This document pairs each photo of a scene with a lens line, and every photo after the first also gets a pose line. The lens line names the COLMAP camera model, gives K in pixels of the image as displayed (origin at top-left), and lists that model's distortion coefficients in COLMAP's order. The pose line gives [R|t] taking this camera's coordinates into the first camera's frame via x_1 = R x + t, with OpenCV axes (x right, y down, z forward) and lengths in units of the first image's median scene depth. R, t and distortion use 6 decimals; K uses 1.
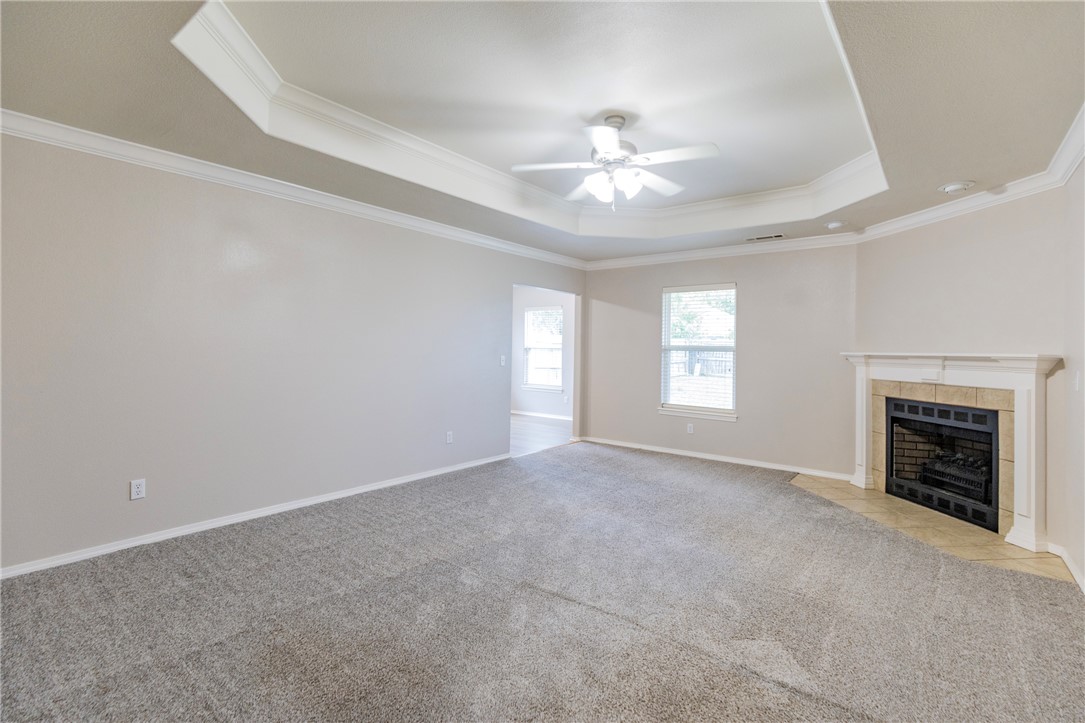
lens RADIAL K [[505.5, 0, 547.6], [0, 505.5, 341.4], [0, 0, 1]] dist [-0.000623, -0.000290]
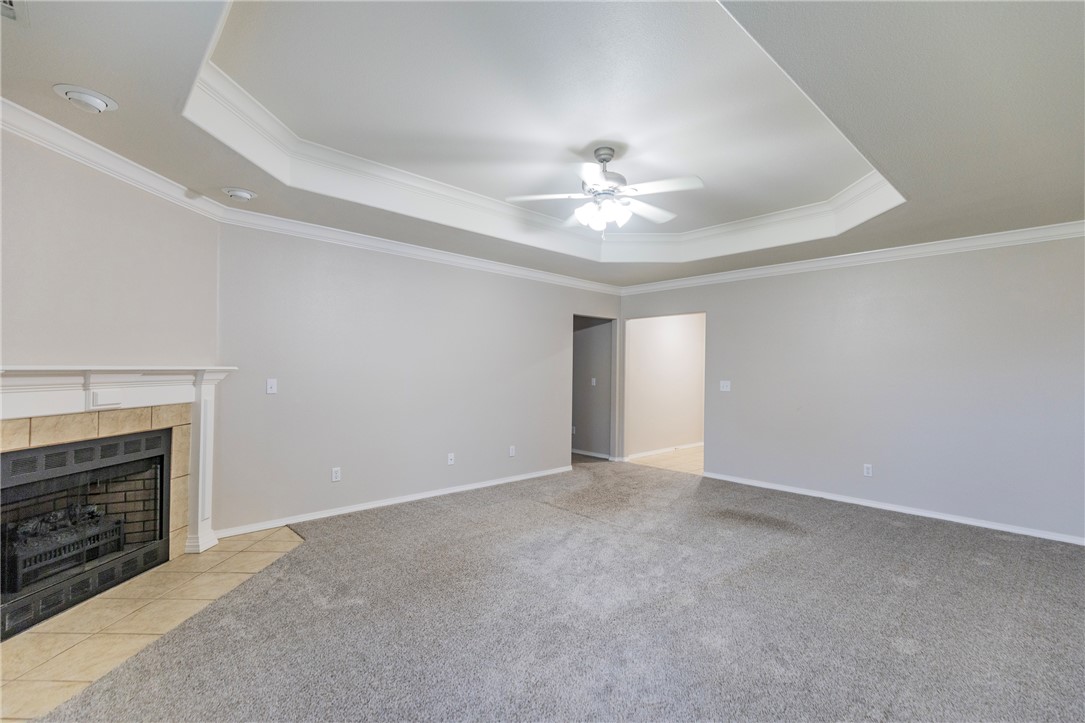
lens RADIAL K [[490.0, 0, 553.5], [0, 490.0, 363.3], [0, 0, 1]] dist [0.003269, 0.000216]
pose [[-0.989664, -0.022010, 0.141706, 0.064097], [-0.026141, 0.999284, -0.027355, 0.021399], [-0.141002, -0.030777, -0.989531, 1.494673]]
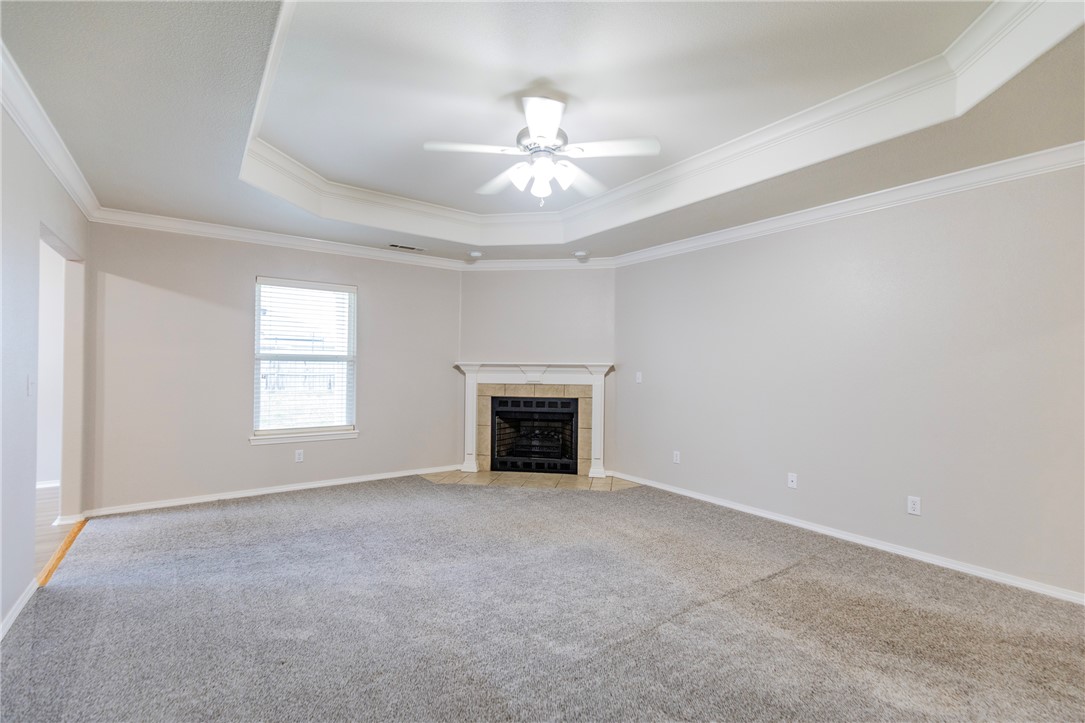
lens RADIAL K [[490.0, 0, 553.5], [0, 490.0, 363.3], [0, 0, 1]] dist [0.003269, 0.000216]
pose [[0.265037, -0.010648, 0.964180, -0.522181], [-0.020675, 0.999646, 0.016722, 0.001496], [-0.964017, -0.024367, 0.264723, 0.555232]]
